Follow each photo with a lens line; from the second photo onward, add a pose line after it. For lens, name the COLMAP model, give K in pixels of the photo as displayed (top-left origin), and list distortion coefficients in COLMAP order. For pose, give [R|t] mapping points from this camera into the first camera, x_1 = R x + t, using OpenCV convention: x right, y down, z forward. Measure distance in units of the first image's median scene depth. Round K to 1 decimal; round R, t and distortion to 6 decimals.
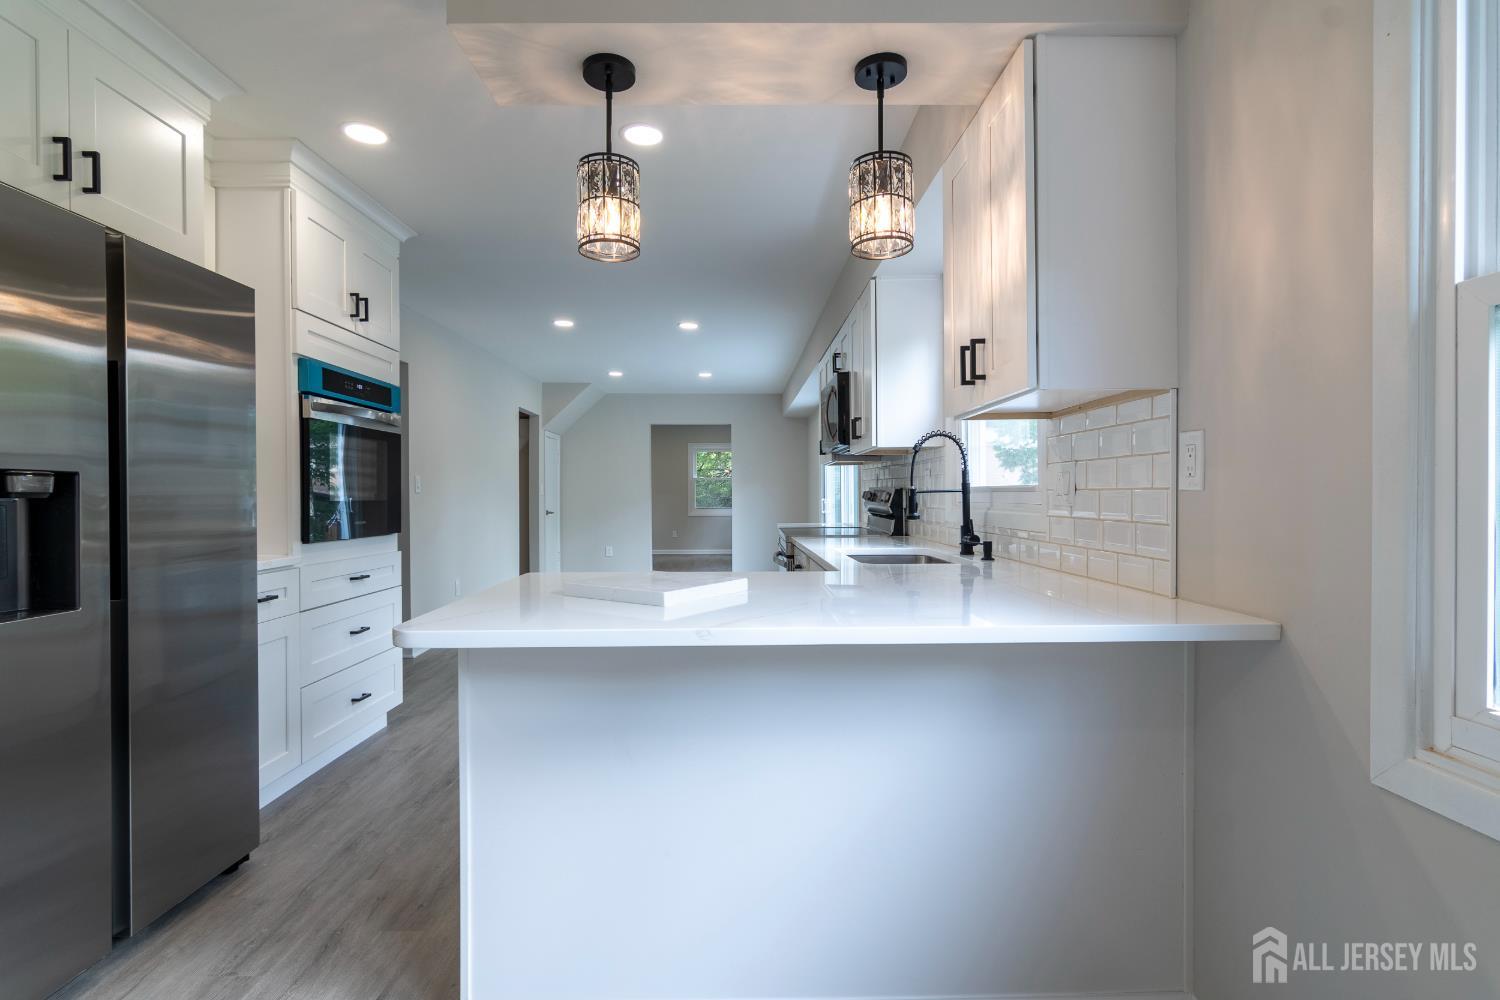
lens RADIAL K [[731.9, 0, 739.8], [0, 731.9, 496.7], [0, 0, 1]] dist [-0.003486, 0.002387]
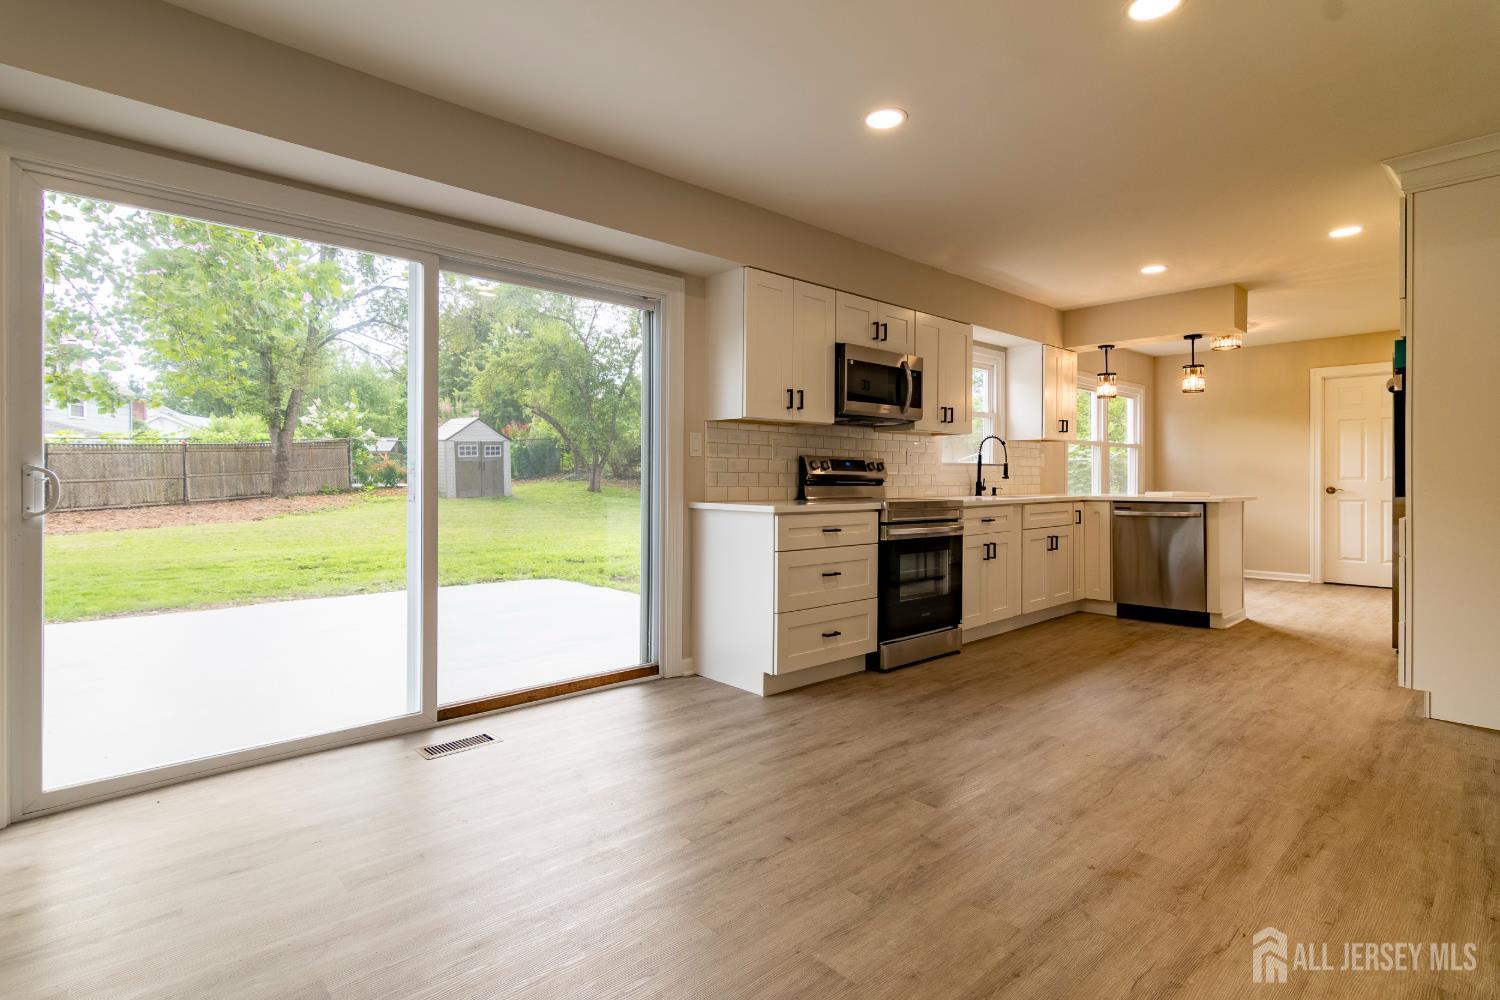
lens RADIAL K [[731.9, 0, 746.2], [0, 731.9, 472.4], [0, 0, 1]] dist [-0.003486, 0.002387]
pose [[-0.672168, 0.010752, 0.740320, -0.771584], [0.005942, 0.999941, -0.009127, 0.028166], [-0.740375, -0.001736, -0.672192, 2.880021]]
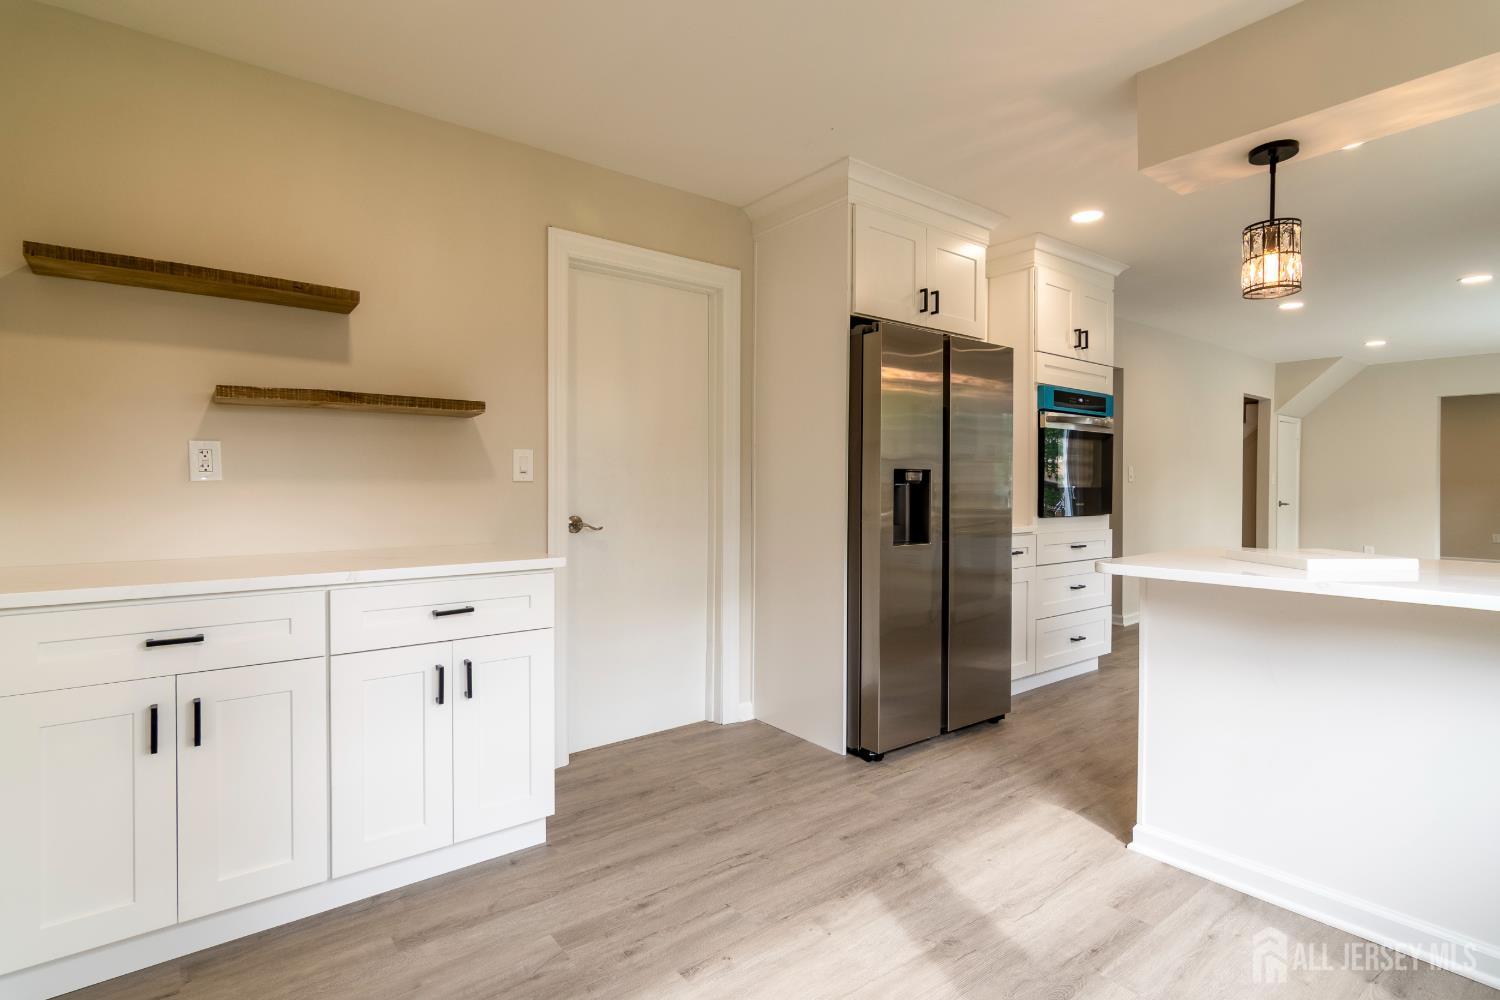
lens RADIAL K [[731.9, 0, 741.2], [0, 731.9, 494.7], [0, 0, 1]] dist [-0.003486, 0.002387]
pose [[0.609033, 0.017835, -0.792944, 0.168348], [-0.007906, 0.999834, 0.016416, 0.001826], [0.793105, -0.003729, 0.609073, -0.311512]]
